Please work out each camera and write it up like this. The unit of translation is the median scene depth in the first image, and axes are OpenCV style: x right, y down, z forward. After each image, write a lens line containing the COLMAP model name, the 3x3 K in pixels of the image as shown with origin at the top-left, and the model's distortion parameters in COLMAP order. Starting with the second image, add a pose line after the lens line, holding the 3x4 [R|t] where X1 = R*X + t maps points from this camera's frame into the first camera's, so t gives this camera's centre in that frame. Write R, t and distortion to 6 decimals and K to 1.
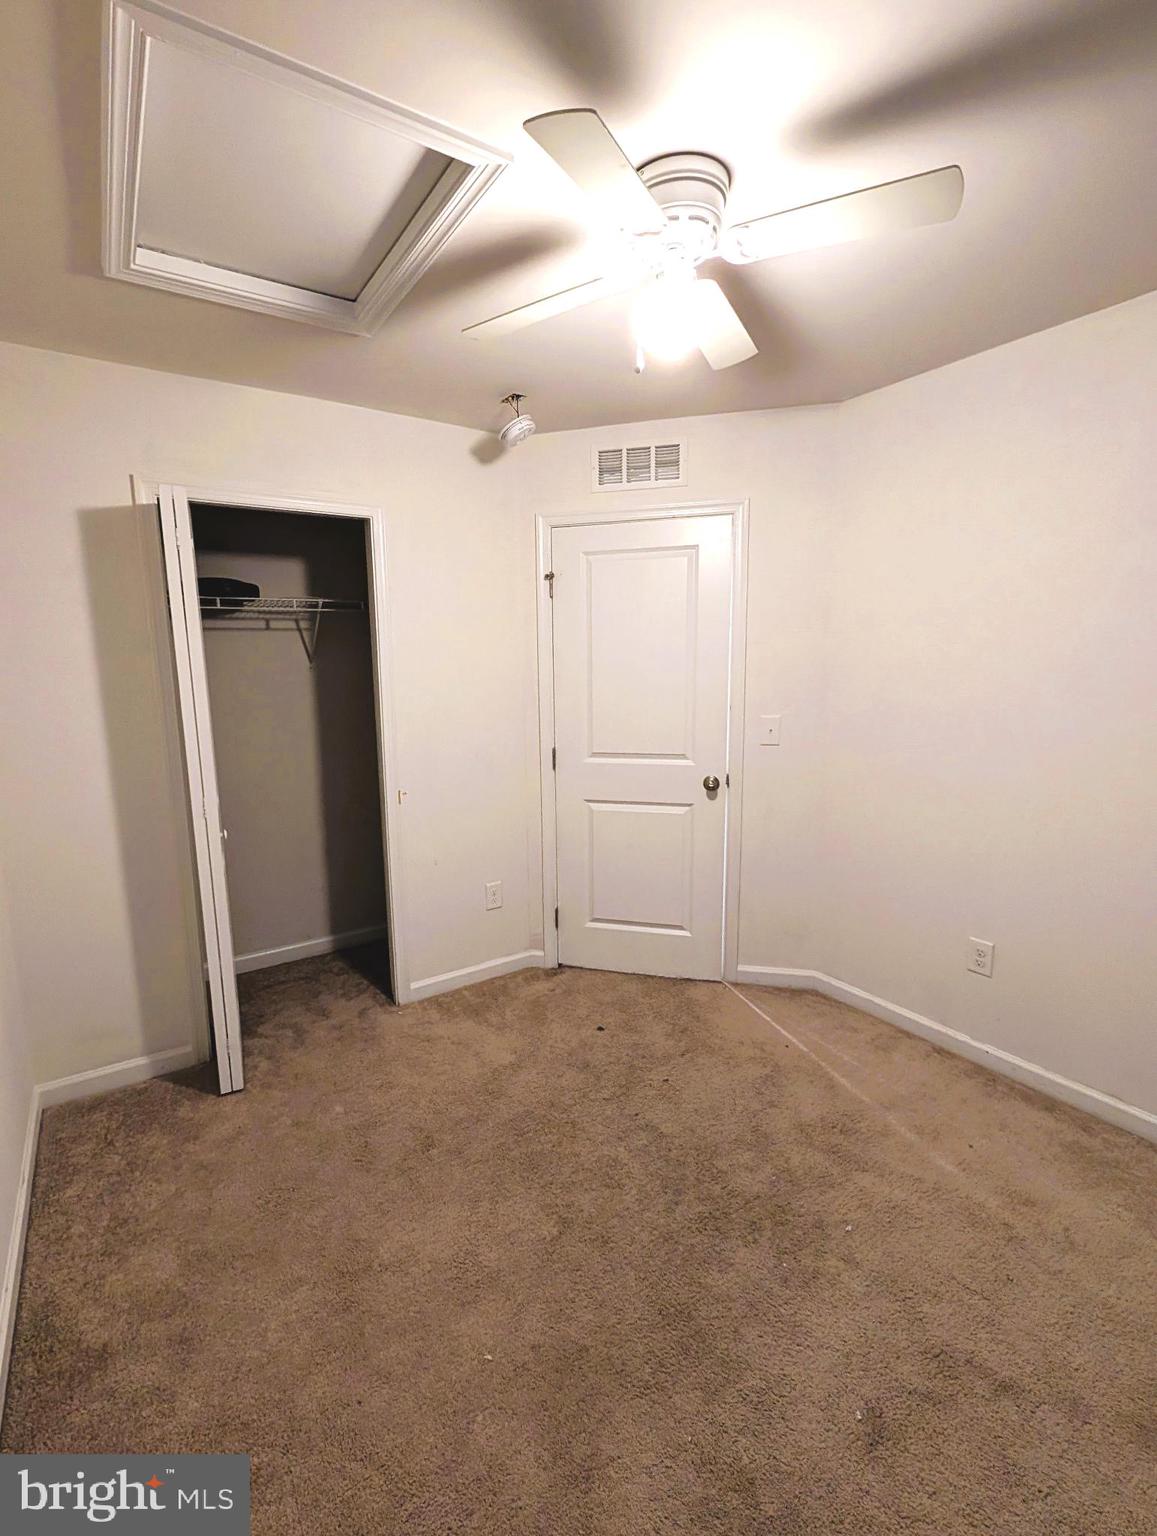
lens RADIAL K [[670.2, 0, 548.4], [0, 670.2, 764.1], [0, 0, 1]] dist [0.002039, 0.000305]
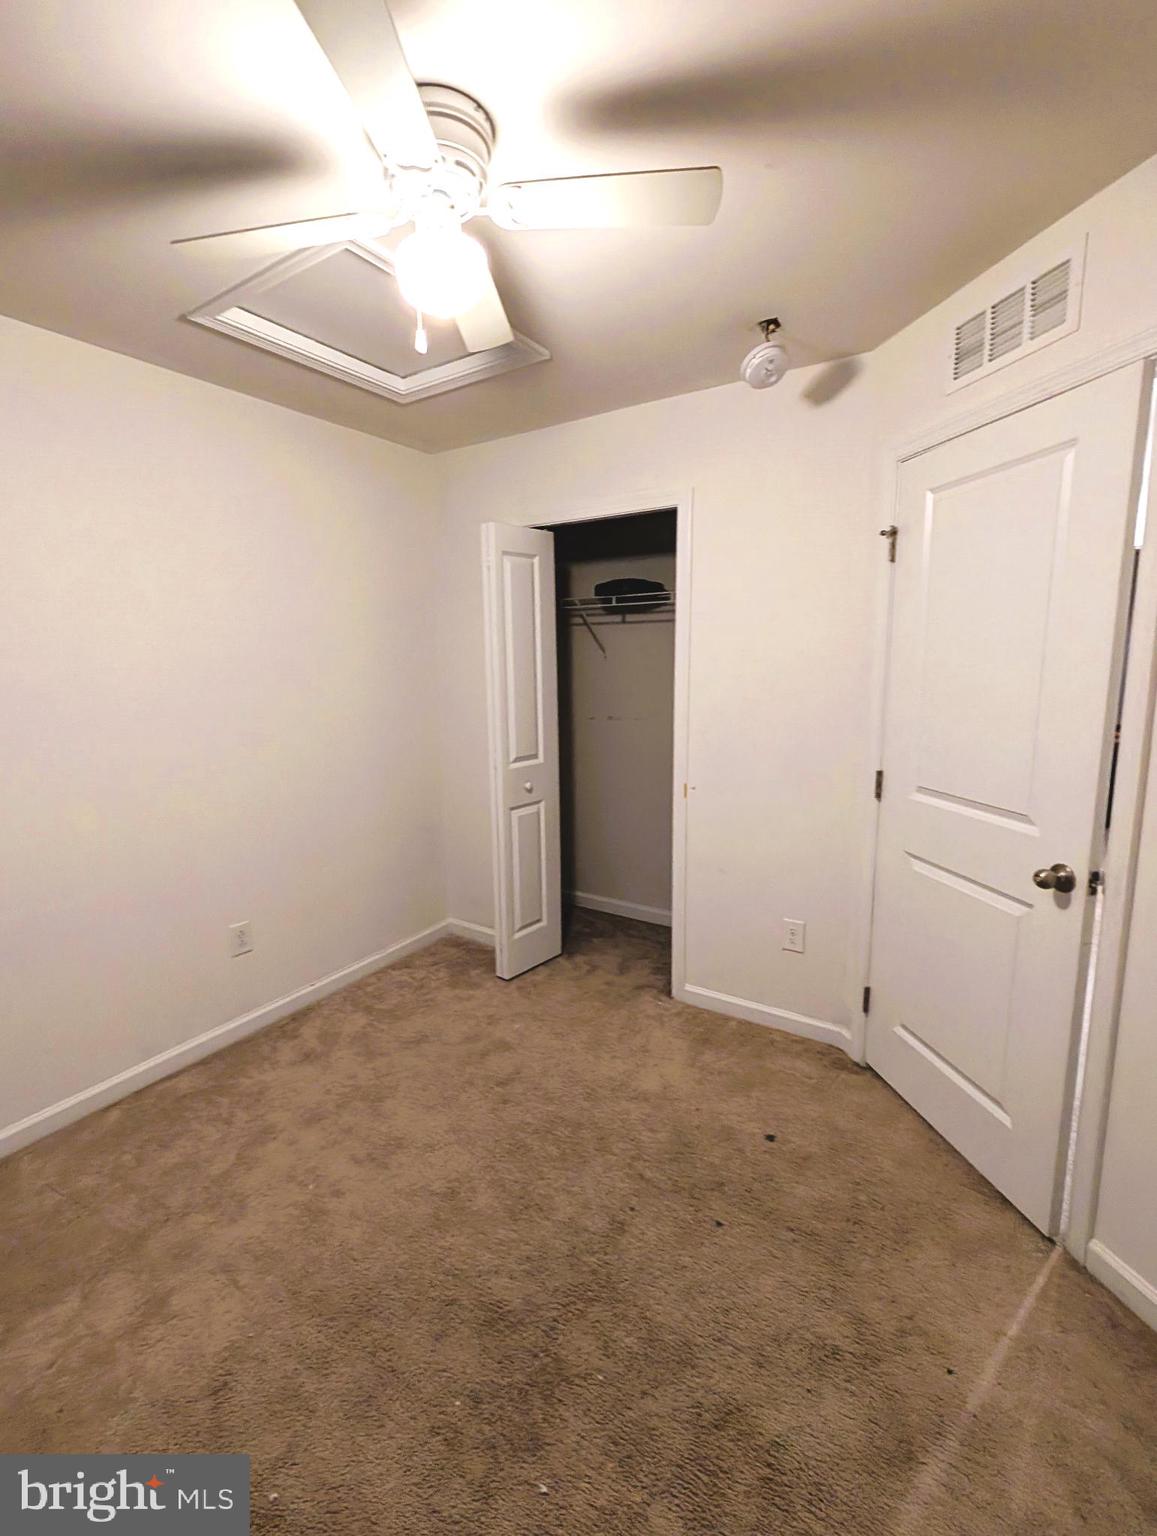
lens RADIAL K [[697.4, 0, 570.1], [0, 697.4, 769.6], [0, 0, 1]] dist [0.000388, 0.000639]
pose [[0.404081, 0.156585, -0.901221, 0.606650], [-0.139181, 0.984292, 0.108614, -0.065934], [0.904072, 0.081544, 0.419528, 0.413434]]
